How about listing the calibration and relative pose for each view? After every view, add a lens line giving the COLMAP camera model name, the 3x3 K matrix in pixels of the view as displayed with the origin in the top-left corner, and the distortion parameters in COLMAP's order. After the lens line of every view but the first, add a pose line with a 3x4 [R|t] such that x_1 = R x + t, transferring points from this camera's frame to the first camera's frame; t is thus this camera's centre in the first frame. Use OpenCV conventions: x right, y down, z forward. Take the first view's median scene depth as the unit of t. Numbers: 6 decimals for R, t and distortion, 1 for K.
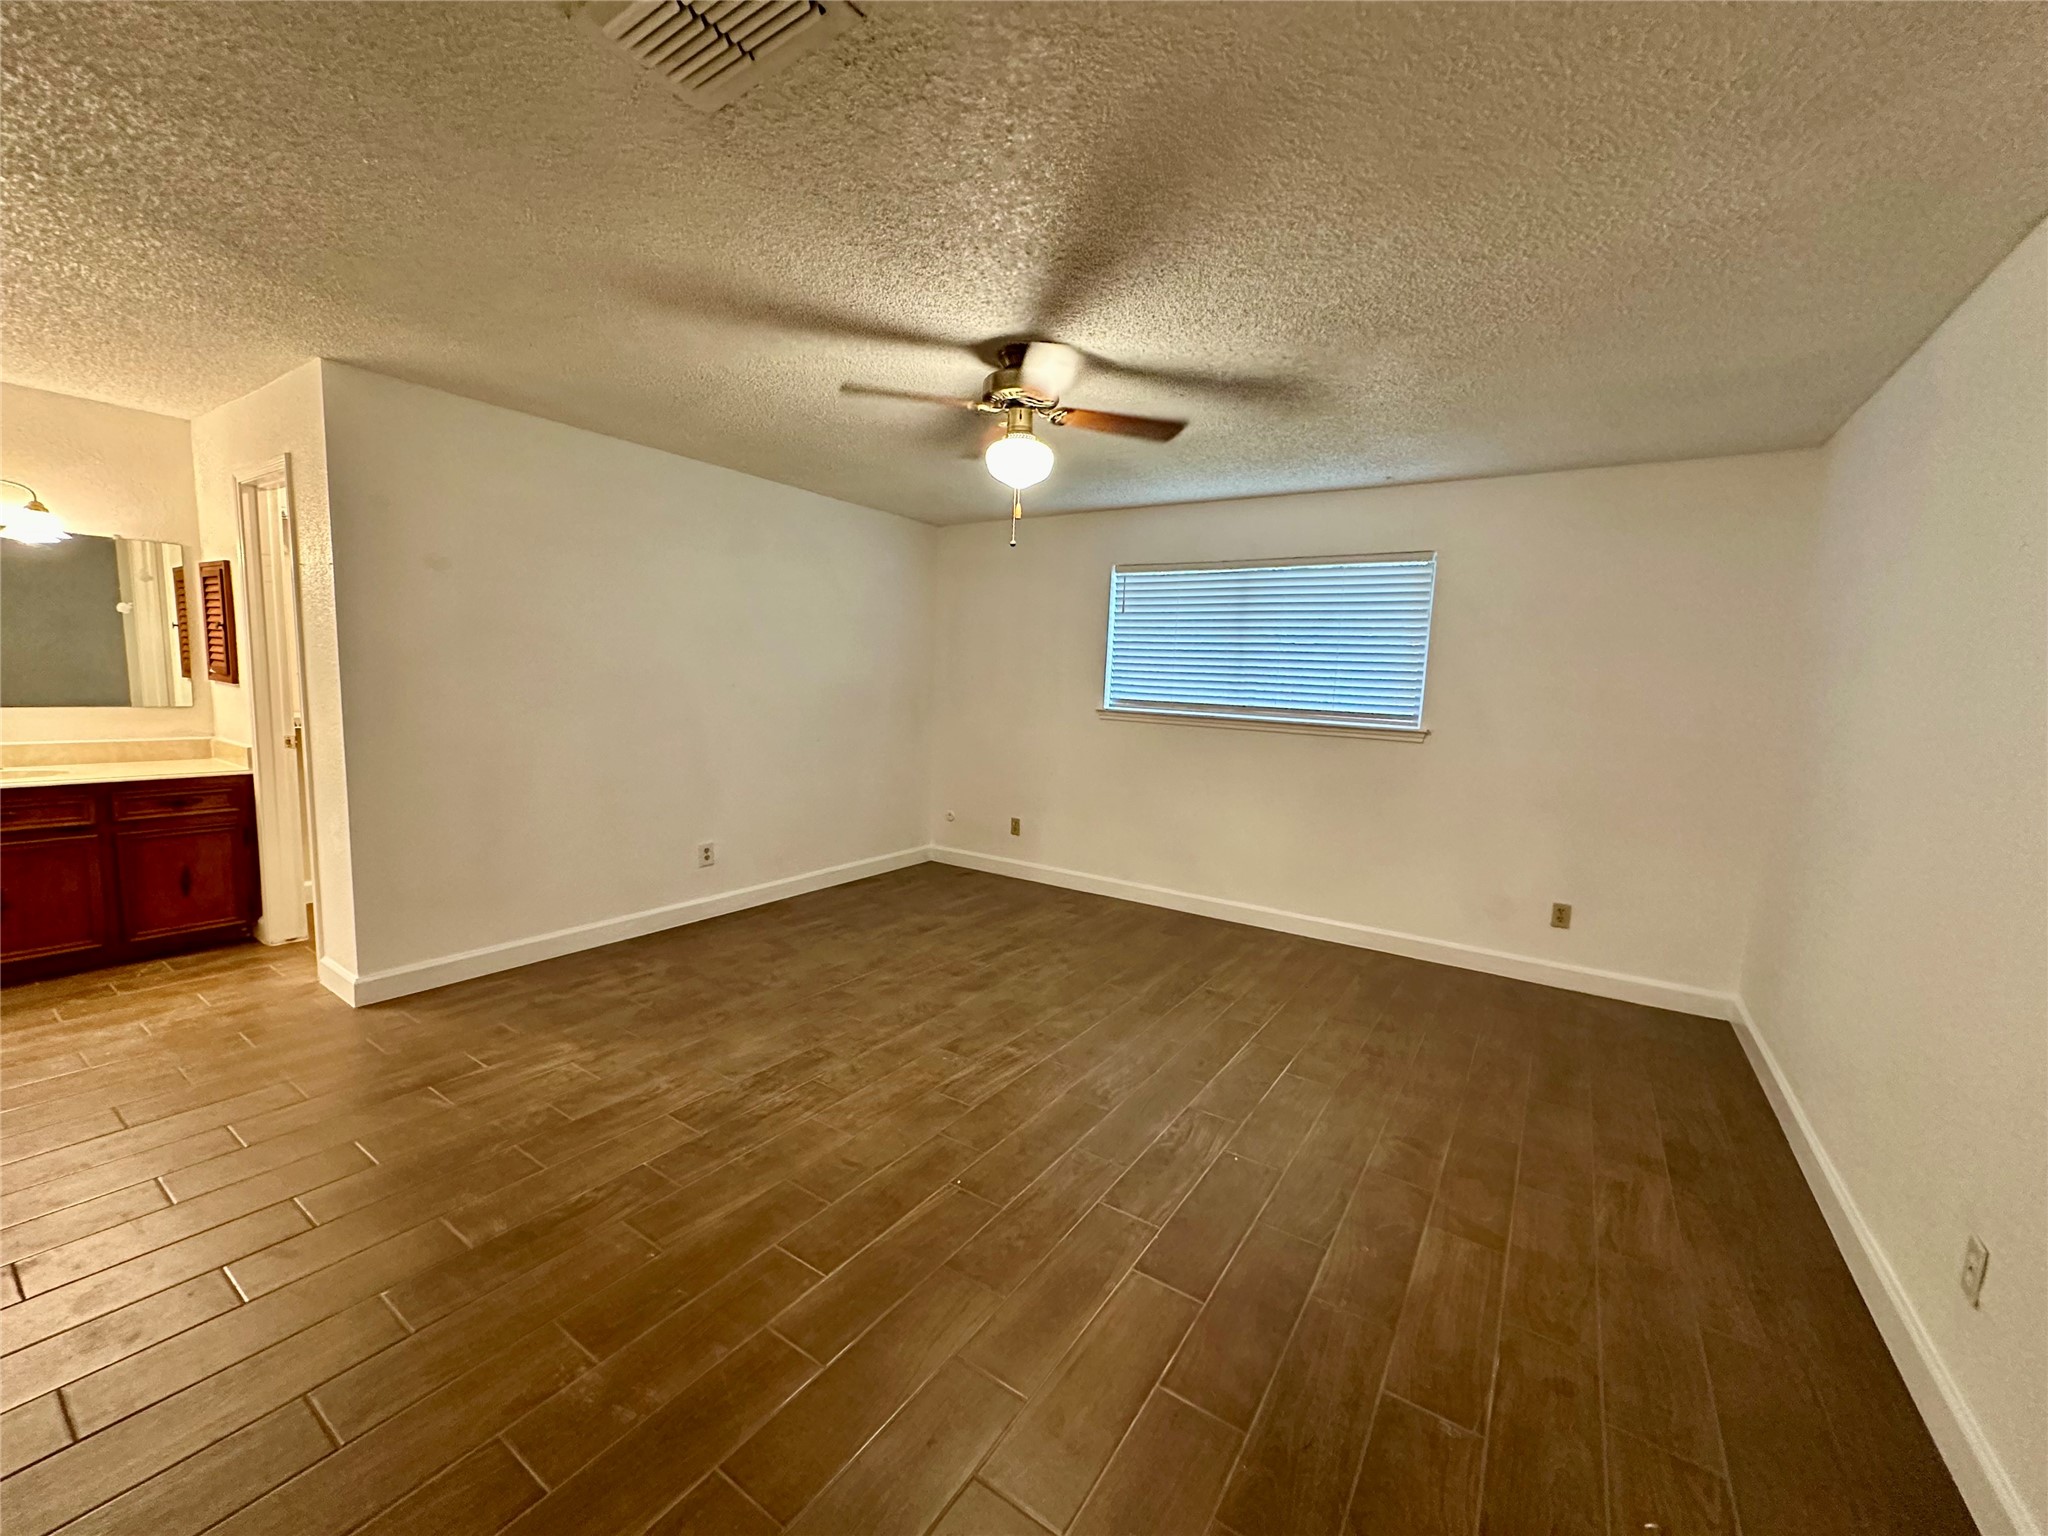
lens RADIAL K [[818.4, 0, 1024.0], [0, 818.4, 768.0], [0, 0, 1]] dist [0.001236, 0.000231]
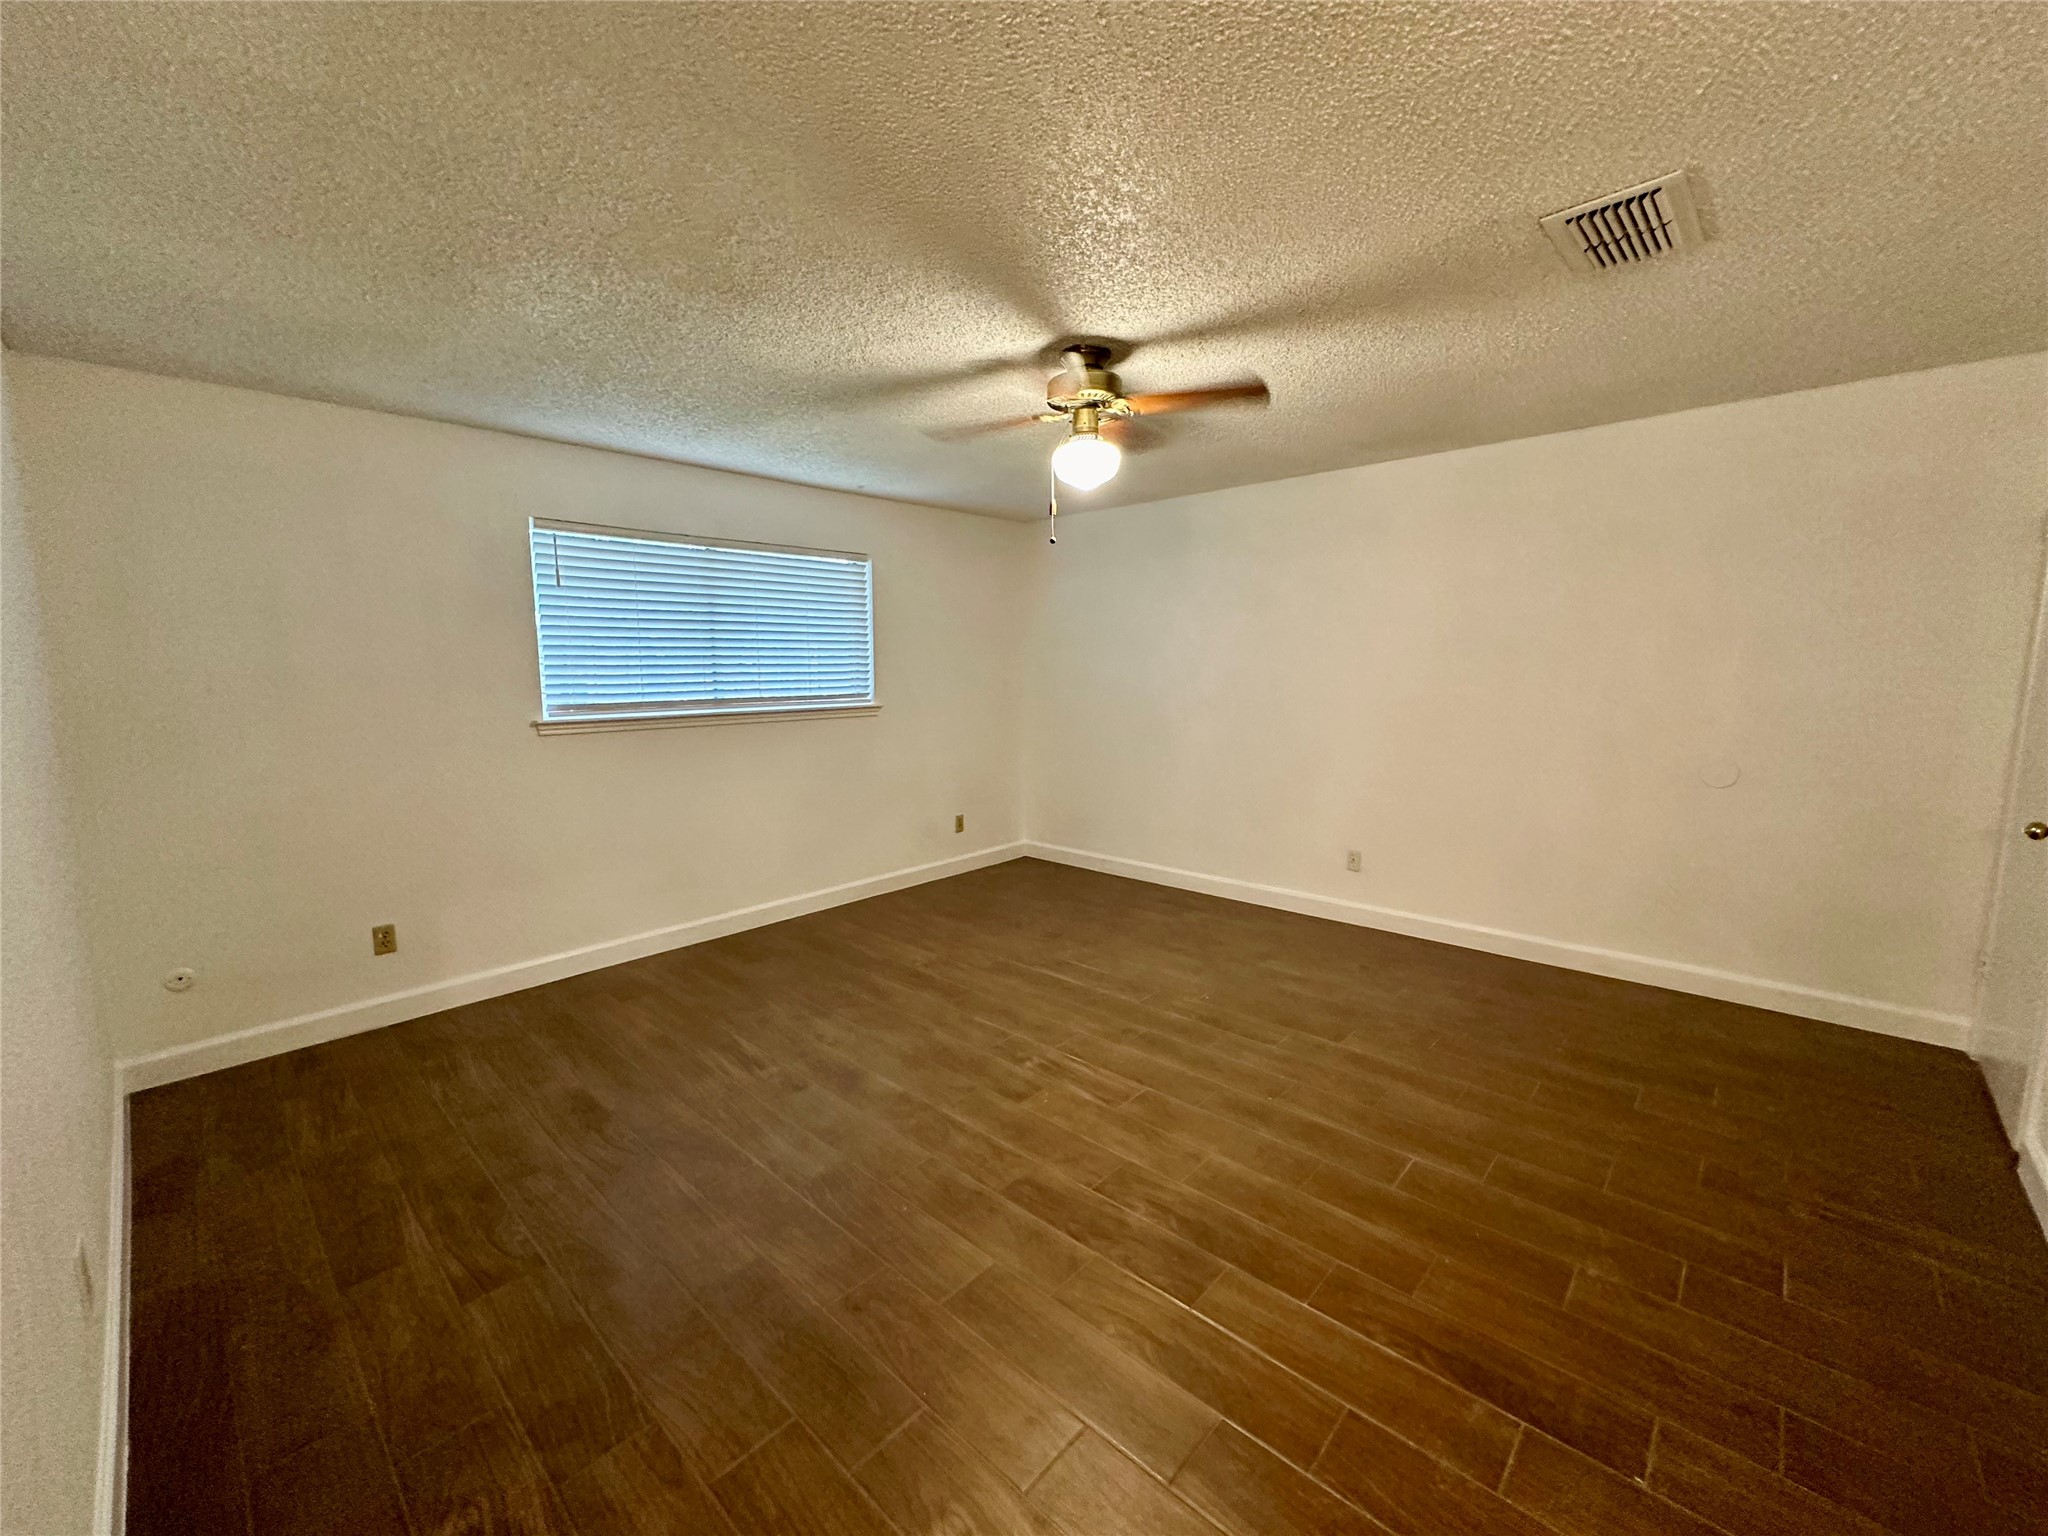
lens RADIAL K [[813.7, 0, 1021.5], [0, 813.7, 774.6], [0, 0, 1]] dist [-0.003391, -0.000265]
pose [[0.158592, -0.173280, 0.972020, -0.809226], [0.127352, 0.979845, 0.153897, -0.127141], [-0.979097, 0.099382, 0.177463, 0.731374]]
